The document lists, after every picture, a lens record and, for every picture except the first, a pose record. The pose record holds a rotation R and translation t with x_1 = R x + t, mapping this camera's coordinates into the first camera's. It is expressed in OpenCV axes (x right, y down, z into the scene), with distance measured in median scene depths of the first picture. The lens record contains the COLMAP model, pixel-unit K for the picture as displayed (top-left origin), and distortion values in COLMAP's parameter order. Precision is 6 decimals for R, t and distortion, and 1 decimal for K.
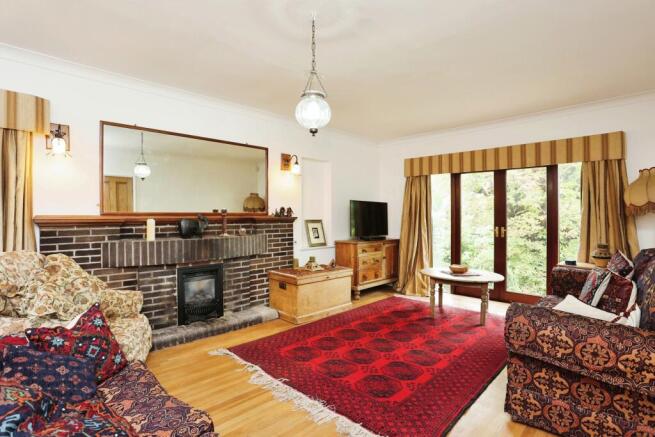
lens RADIAL K [[339.1, 0, 327.5], [0, 339.1, 218.5], [0, 0, 1]] dist [0.000389, 0.000044]
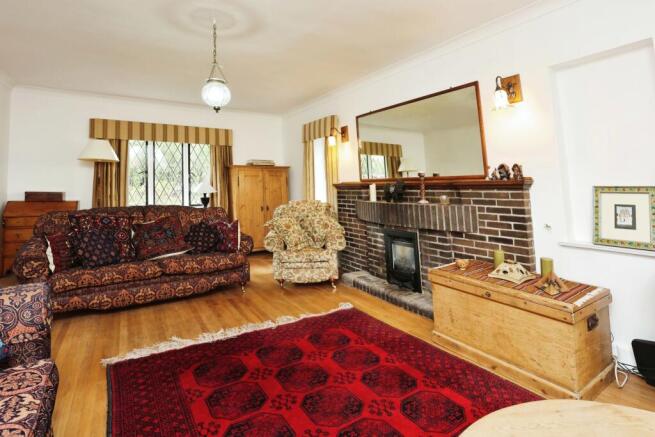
lens RADIAL K [[340.4, 0, 327.5], [0, 340.4, 182.6], [0, 0, 1]] dist [-0.000314, -0.000014]
pose [[-0.207859, -0.013738, -0.978062, 0.609997], [-0.007516, 0.999894, -0.012447, 0.010588], [0.978130, 0.004764, -0.207940, 0.928920]]
